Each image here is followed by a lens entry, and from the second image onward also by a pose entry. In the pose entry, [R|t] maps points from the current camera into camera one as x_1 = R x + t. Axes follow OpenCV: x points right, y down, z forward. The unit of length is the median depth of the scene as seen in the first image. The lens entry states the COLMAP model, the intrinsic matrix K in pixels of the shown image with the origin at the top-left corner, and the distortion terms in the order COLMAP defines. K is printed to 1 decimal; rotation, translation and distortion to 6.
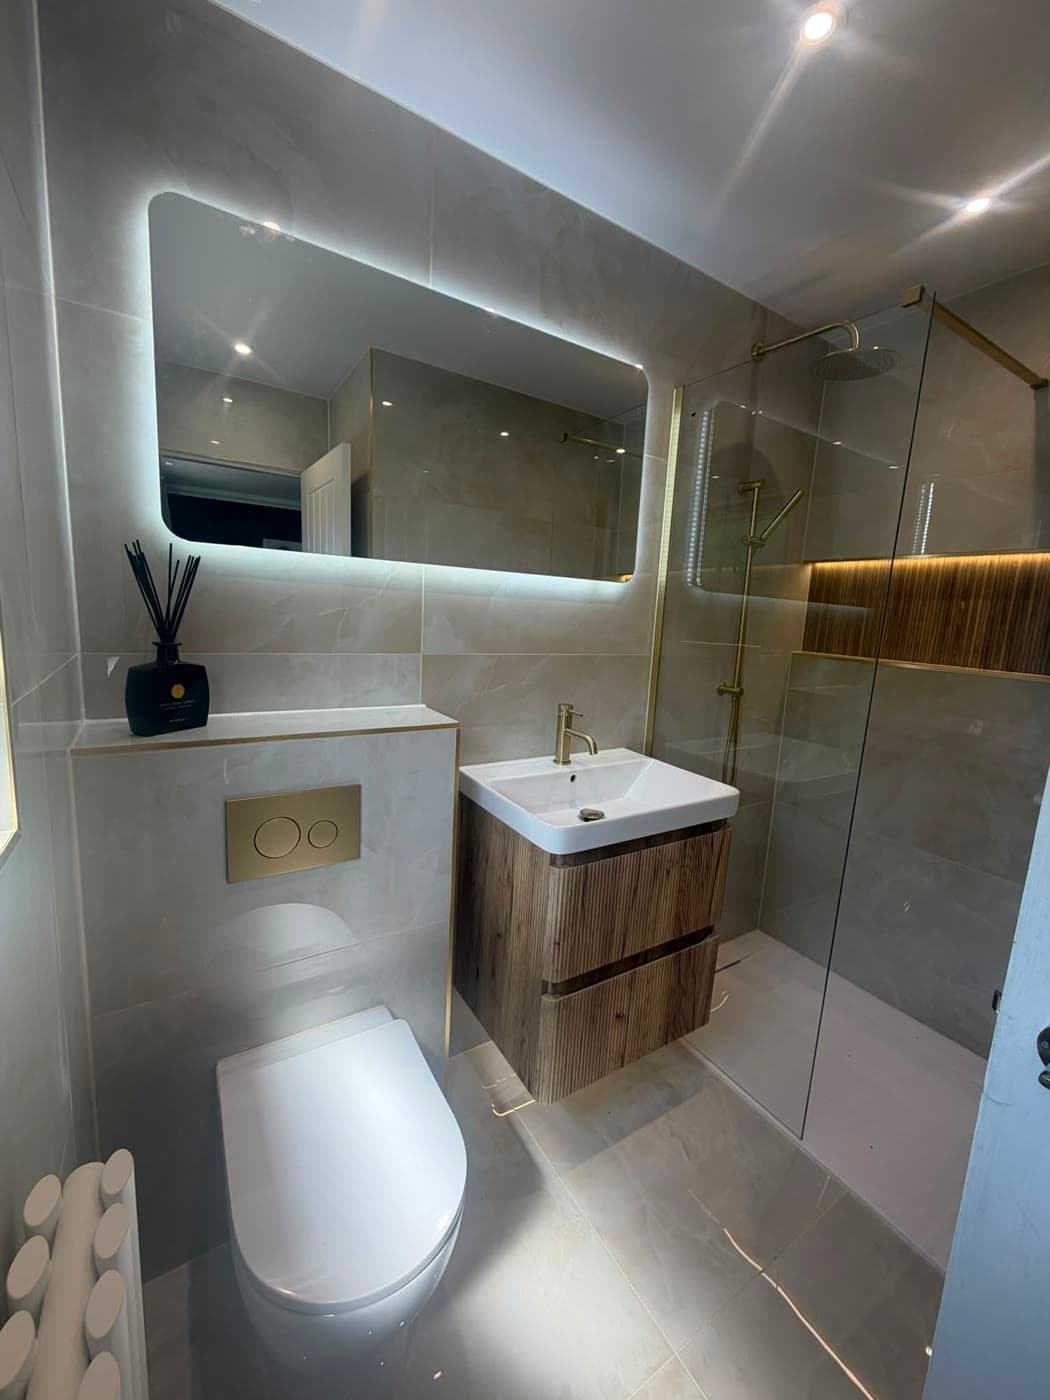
lens RADIAL K [[560.8, 0, 524.1], [0, 560.8, 695.0], [0, 0, 1]] dist [-0.000821, 0.000237]
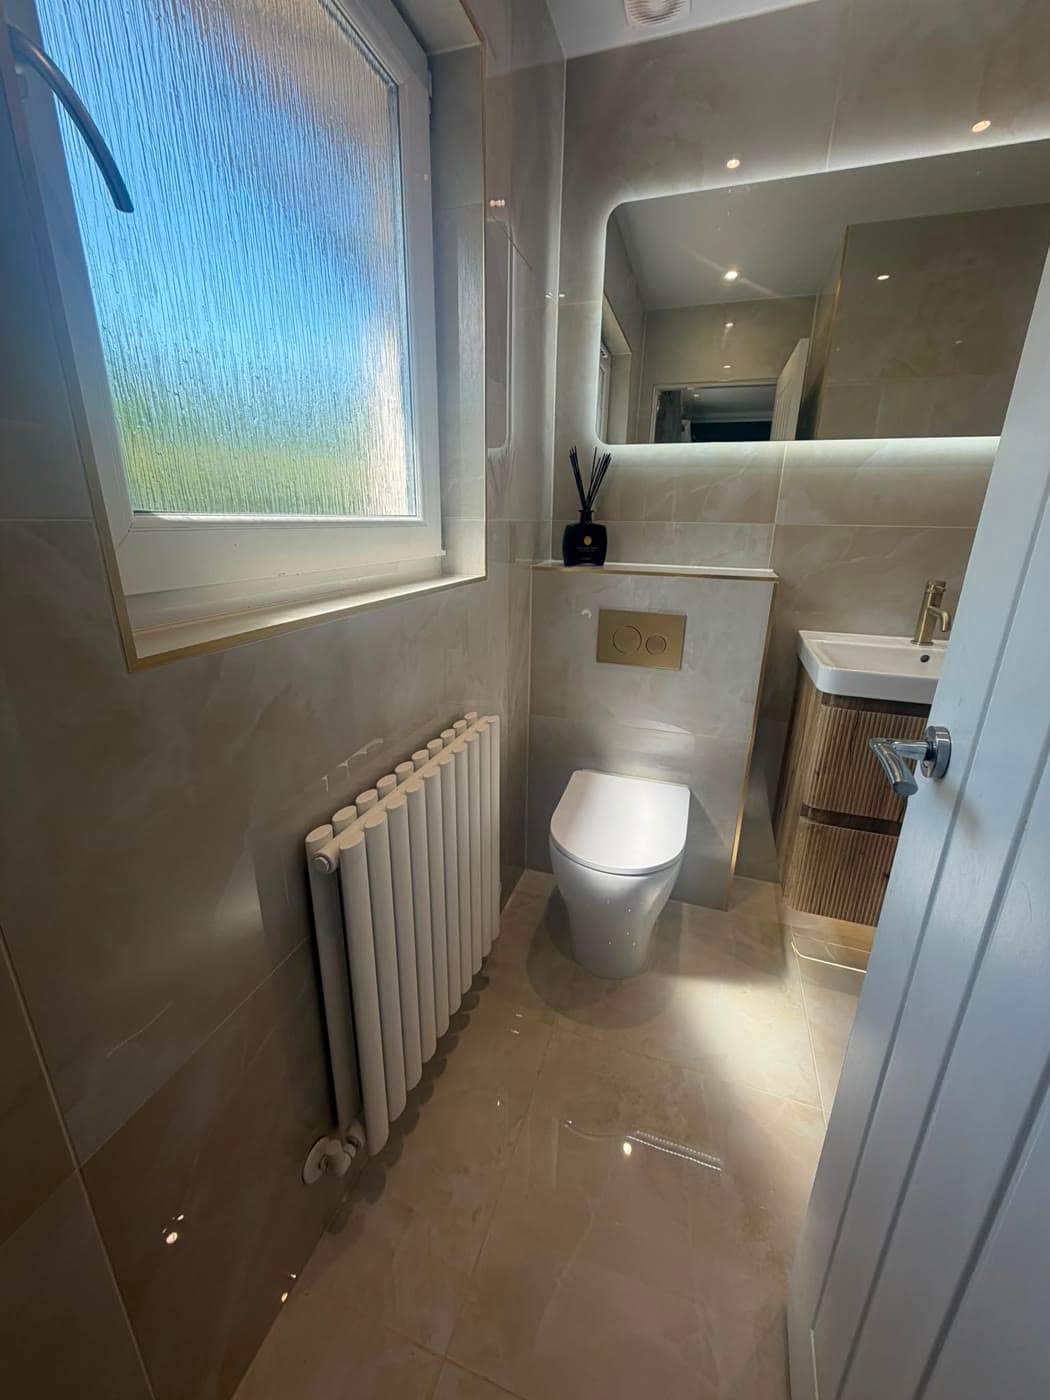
lens RADIAL K [[560.8, 0, 521.3], [0, 560.8, 699.8], [0, 0, 1]] dist [-0.000821, 0.000237]
pose [[0.629575, 0.197838, -0.751329, 0.478601], [-0.100364, 0.979643, 0.173857, 0.149022], [0.770430, -0.034050, 0.636615, -0.178334]]
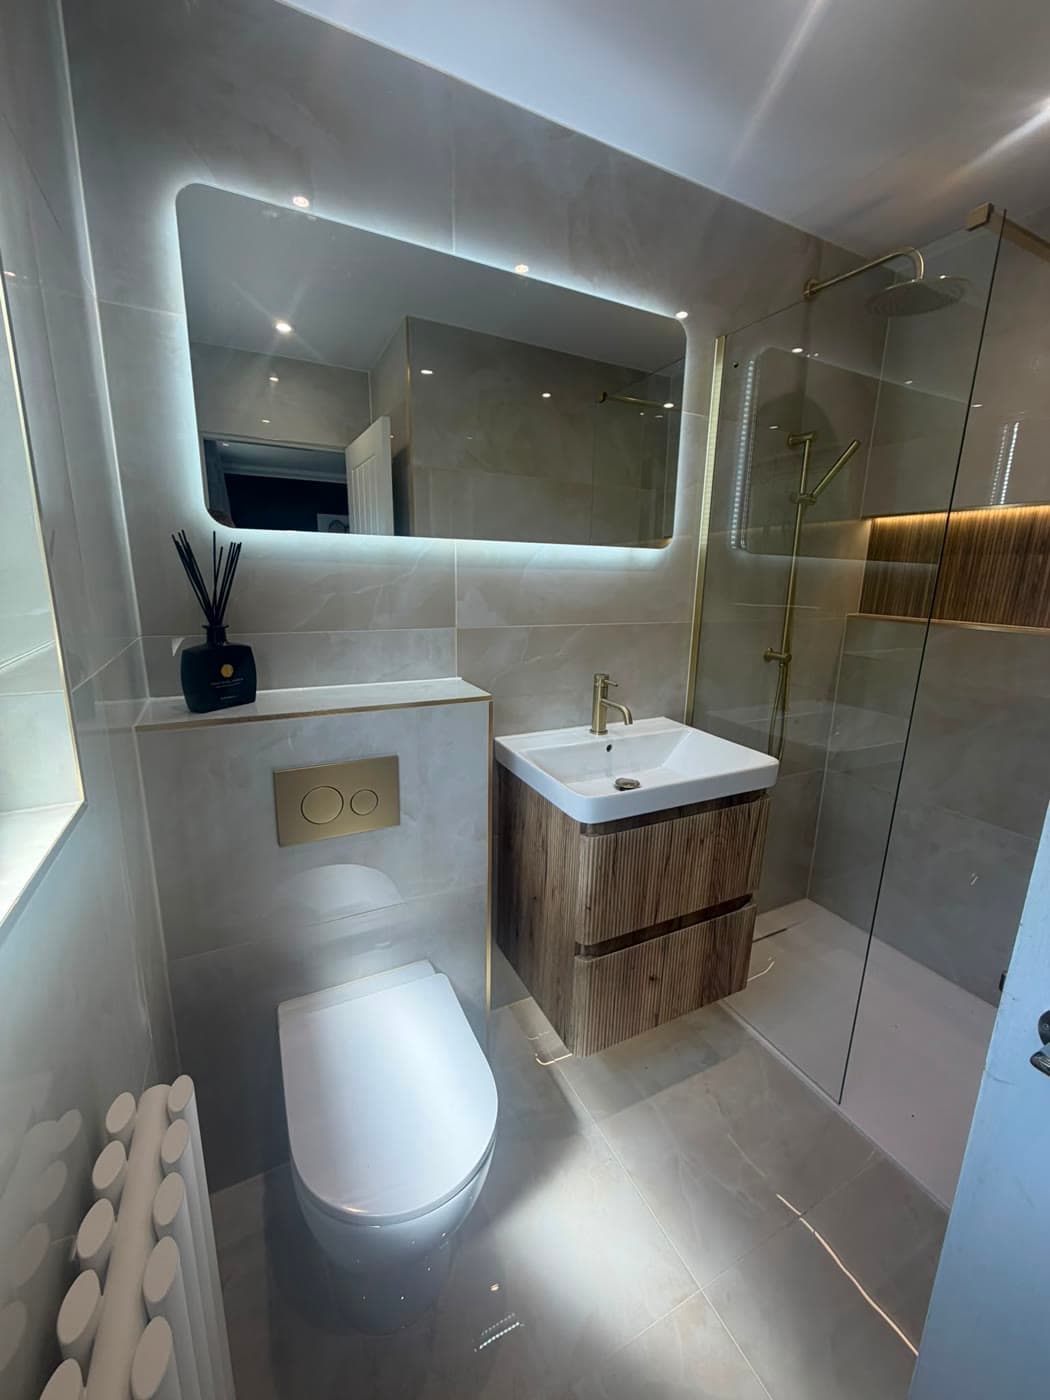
lens RADIAL K [[560.8, 0, 523.7], [0, 560.8, 695.3], [0, 0, 1]] dist [-0.000821, 0.000237]
pose [[0.994899, -0.010947, -0.100282, 0.045164], [0.017111, 0.998003, 0.060807, -0.012199], [0.099416, -0.062213, 0.993099, -0.012104]]
